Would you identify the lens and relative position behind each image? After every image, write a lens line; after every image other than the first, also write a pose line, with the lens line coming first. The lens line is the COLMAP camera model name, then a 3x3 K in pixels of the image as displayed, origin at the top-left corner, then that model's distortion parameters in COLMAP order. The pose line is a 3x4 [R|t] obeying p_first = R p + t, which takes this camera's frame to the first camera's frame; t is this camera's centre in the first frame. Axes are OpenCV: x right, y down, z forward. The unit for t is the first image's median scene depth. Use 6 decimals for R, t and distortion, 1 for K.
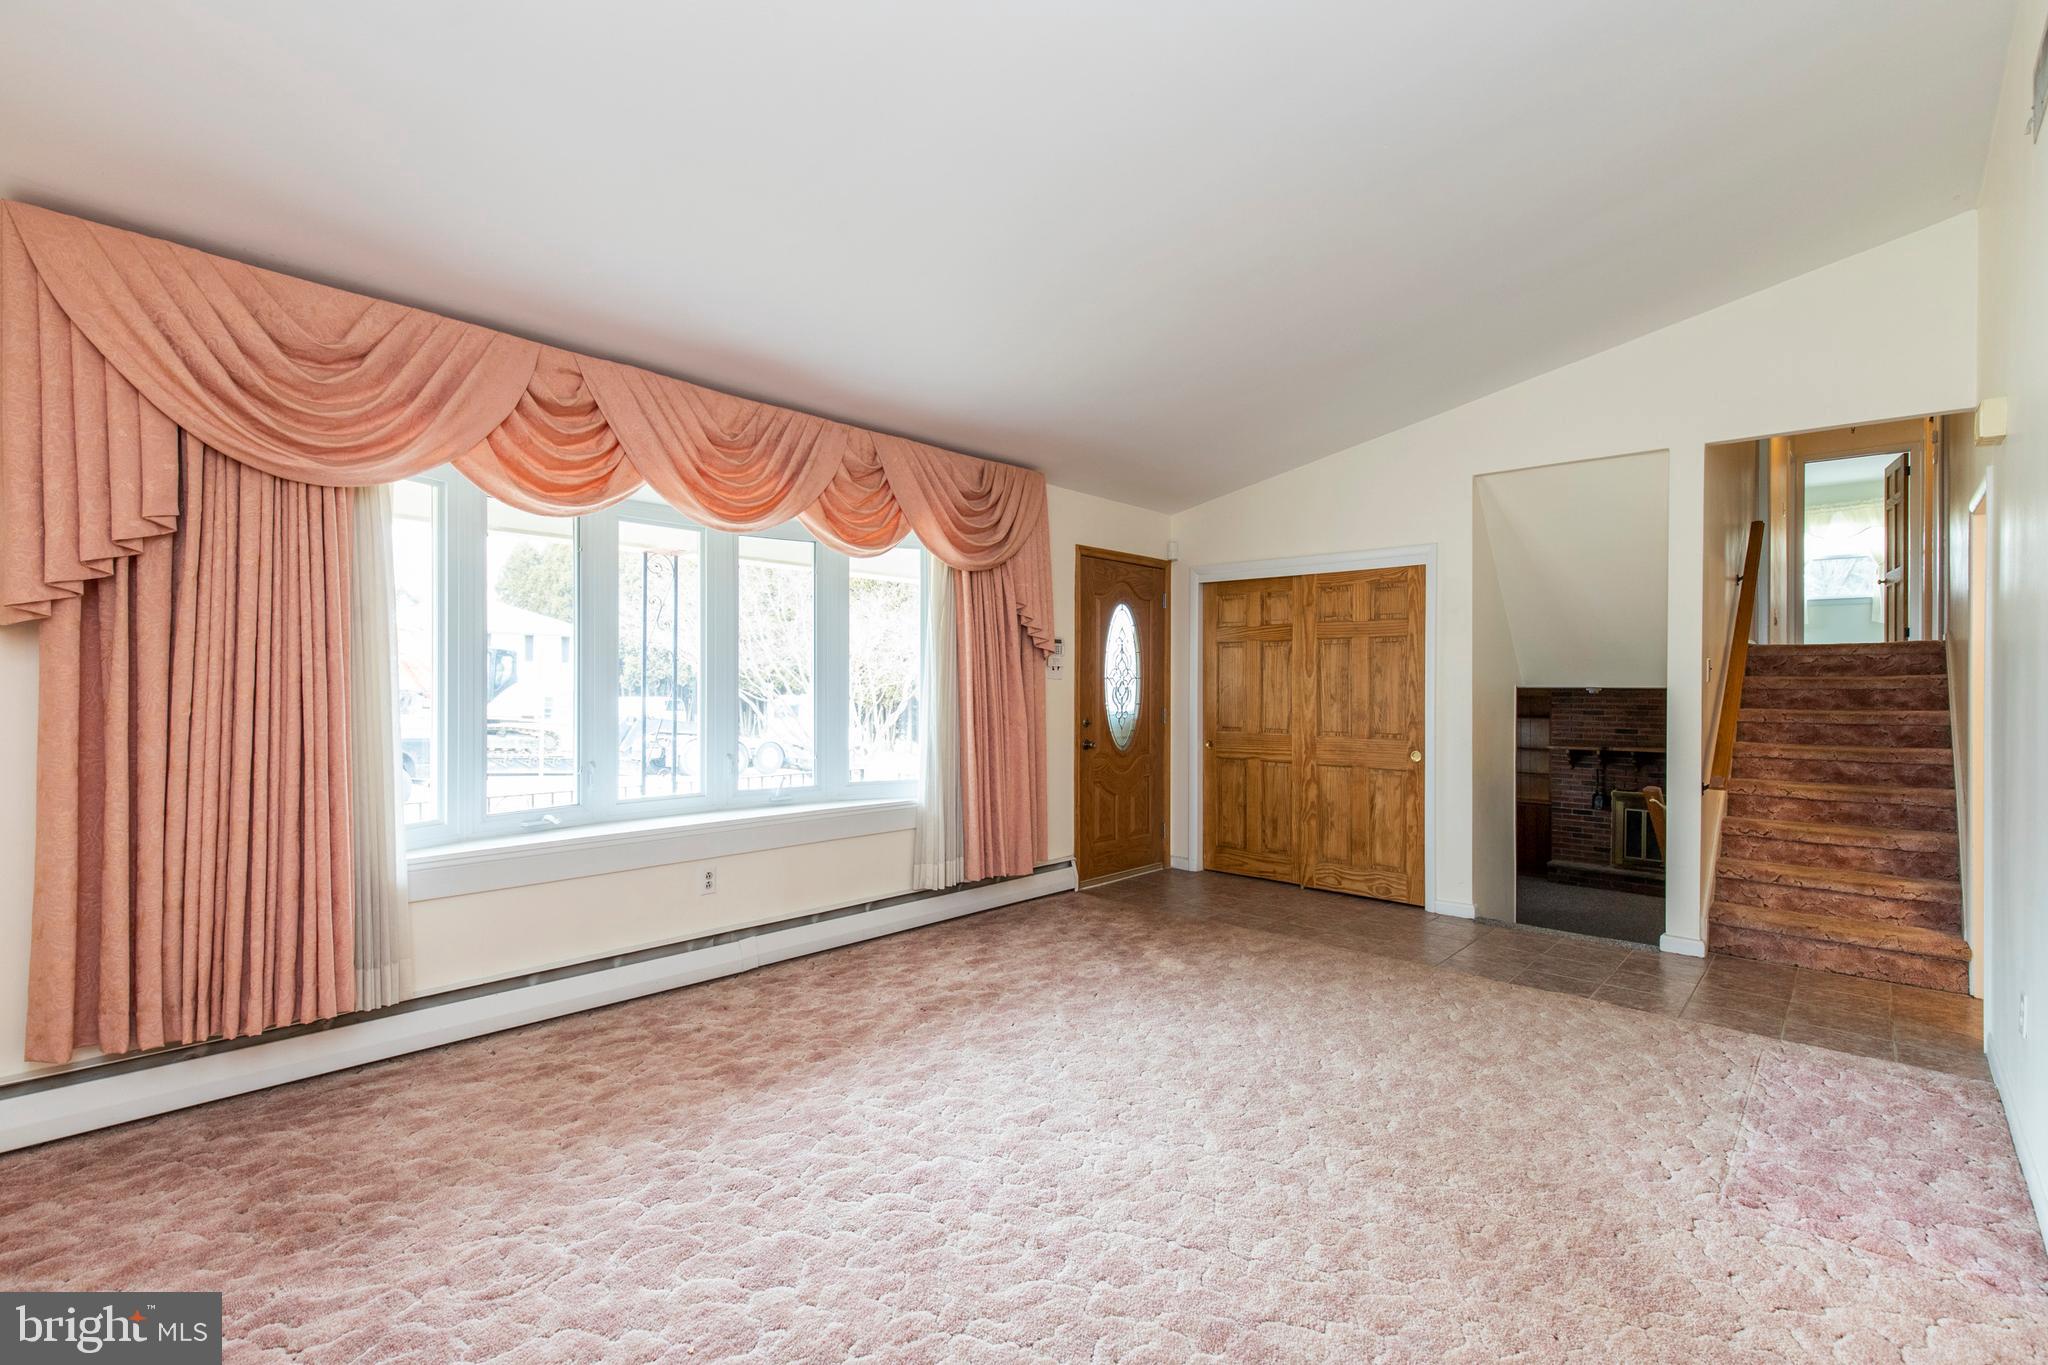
lens RADIAL K [[923.0, 0, 1008.7], [0, 923.0, 689.9], [0, 0, 1]] dist [0.004076, 0.000491]
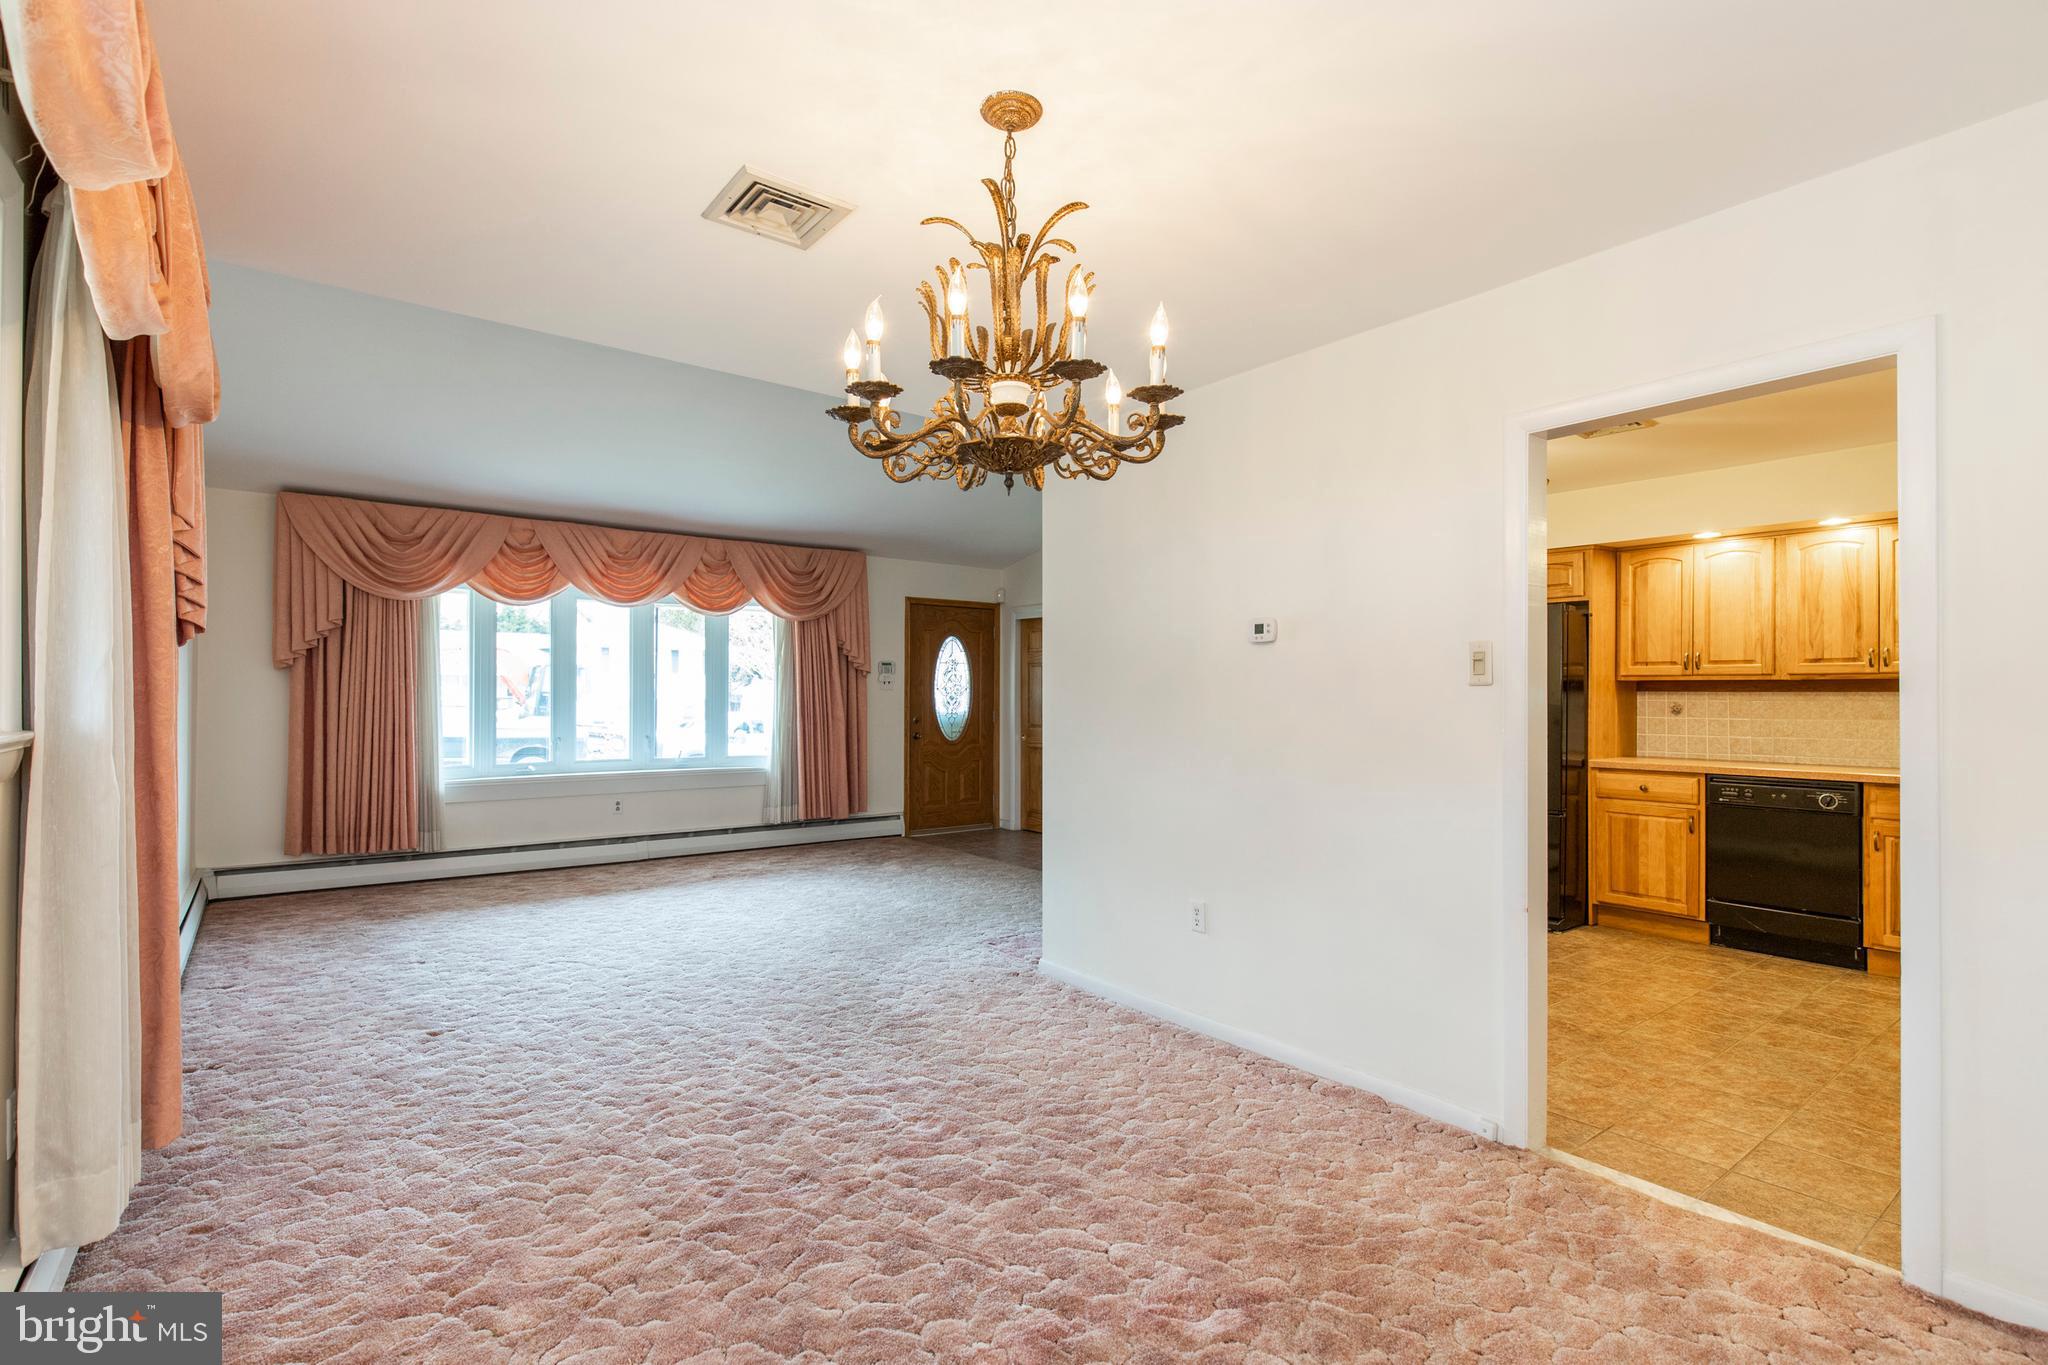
lens RADIAL K [[956.7, 0, 1002.5], [0, 956.7, 690.9], [0, 0, 1]] dist [-0.001427, -0.000155]
pose [[0.984713, -0.002137, -0.174173, 0.625061], [0.000470, 0.999954, -0.009612, 0.005703], [0.174185, 0.009383, 0.984668, -0.579534]]
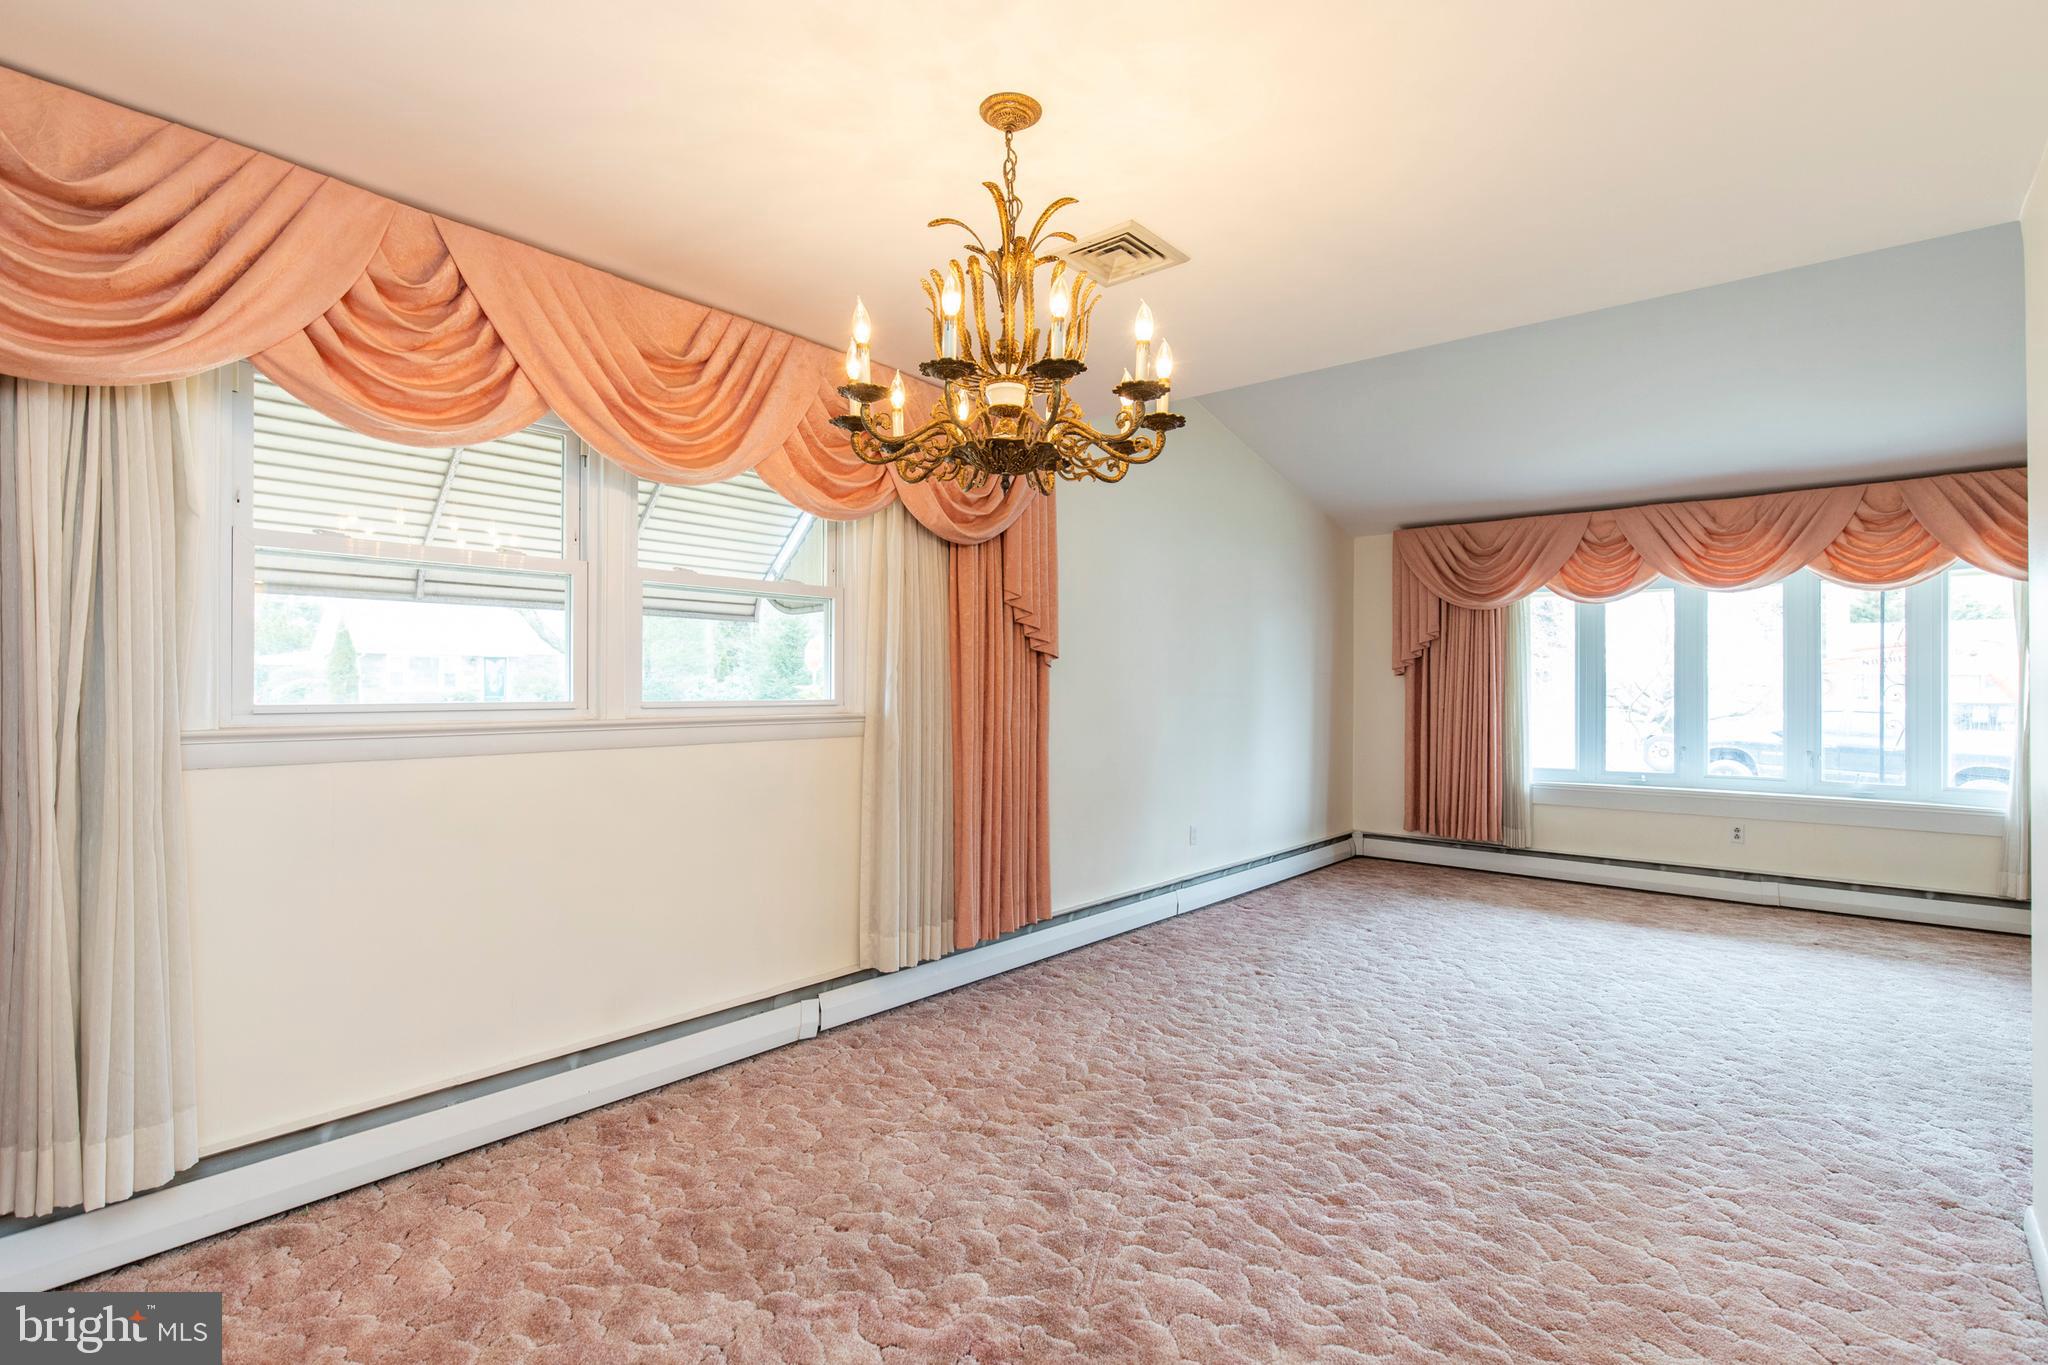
lens RADIAL K [[956.7, 0, 1028.2], [0, 956.7, 687.6], [0, 0, 1]] dist [-0.001427, -0.000155]
pose [[0.045801, -0.010462, -0.998896, 0.988443], [-0.009597, 0.999894, -0.010912, 0.005150], [0.998904, 0.010086, 0.045696, -0.154497]]
